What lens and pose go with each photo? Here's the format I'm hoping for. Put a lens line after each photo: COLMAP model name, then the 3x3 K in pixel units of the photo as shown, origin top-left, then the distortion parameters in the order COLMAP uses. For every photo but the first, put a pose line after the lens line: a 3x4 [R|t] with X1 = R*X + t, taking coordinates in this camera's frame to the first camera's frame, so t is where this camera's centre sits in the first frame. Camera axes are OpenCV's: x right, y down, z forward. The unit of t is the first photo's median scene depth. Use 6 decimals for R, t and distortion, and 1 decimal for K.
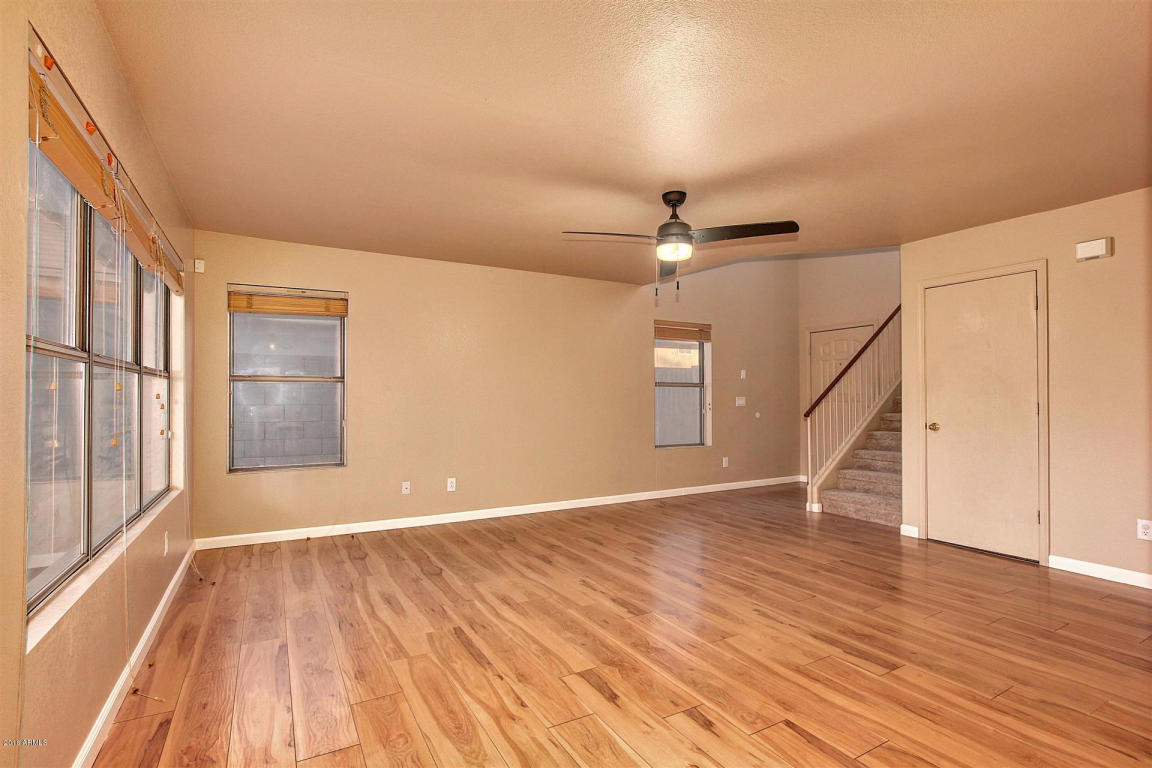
lens RADIAL K [[539.9, 0, 577.8], [0, 539.9, 390.5], [0, 0, 1]] dist [-0.024156, 0.001335]
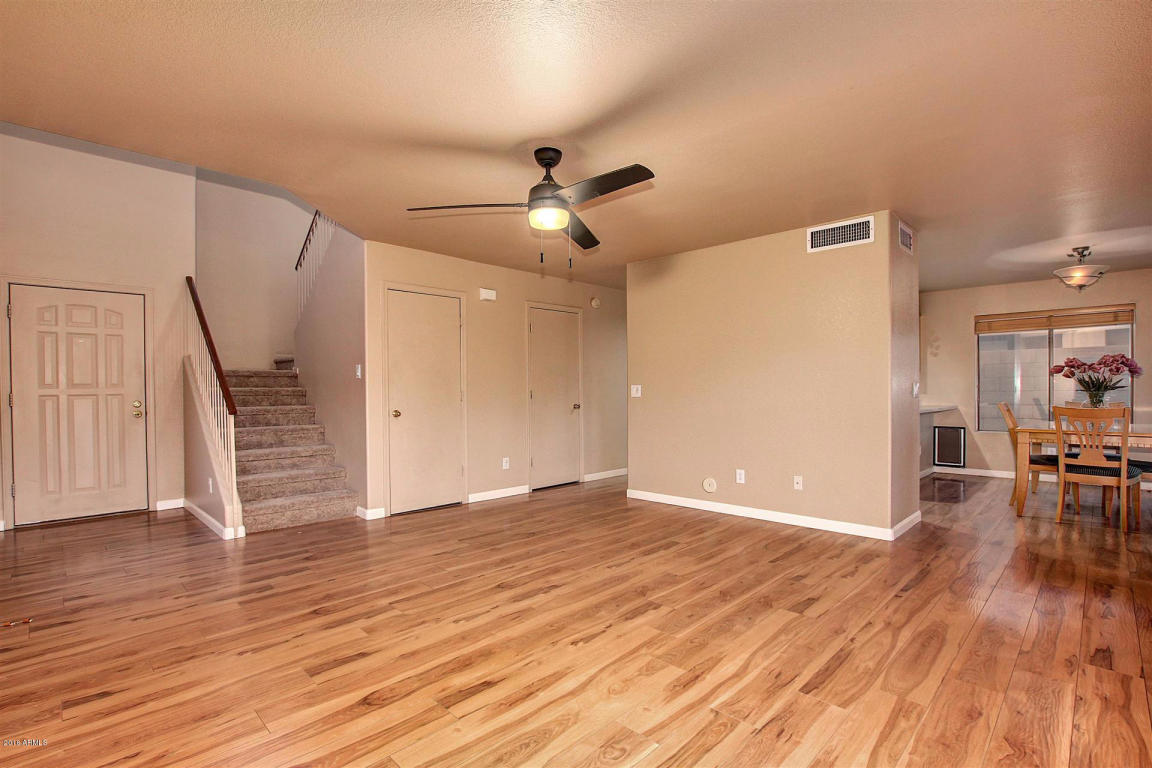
lens RADIAL K [[539.9, 0, 577.7], [0, 539.9, 389.5], [0, 0, 1]] dist [-0.024156, 0.001335]
pose [[-0.262286, -0.001449, 0.964989, -0.751917], [-0.011450, 0.999933, -0.001610, 0.019999], [-0.964922, -0.011471, -0.262285, 1.311519]]
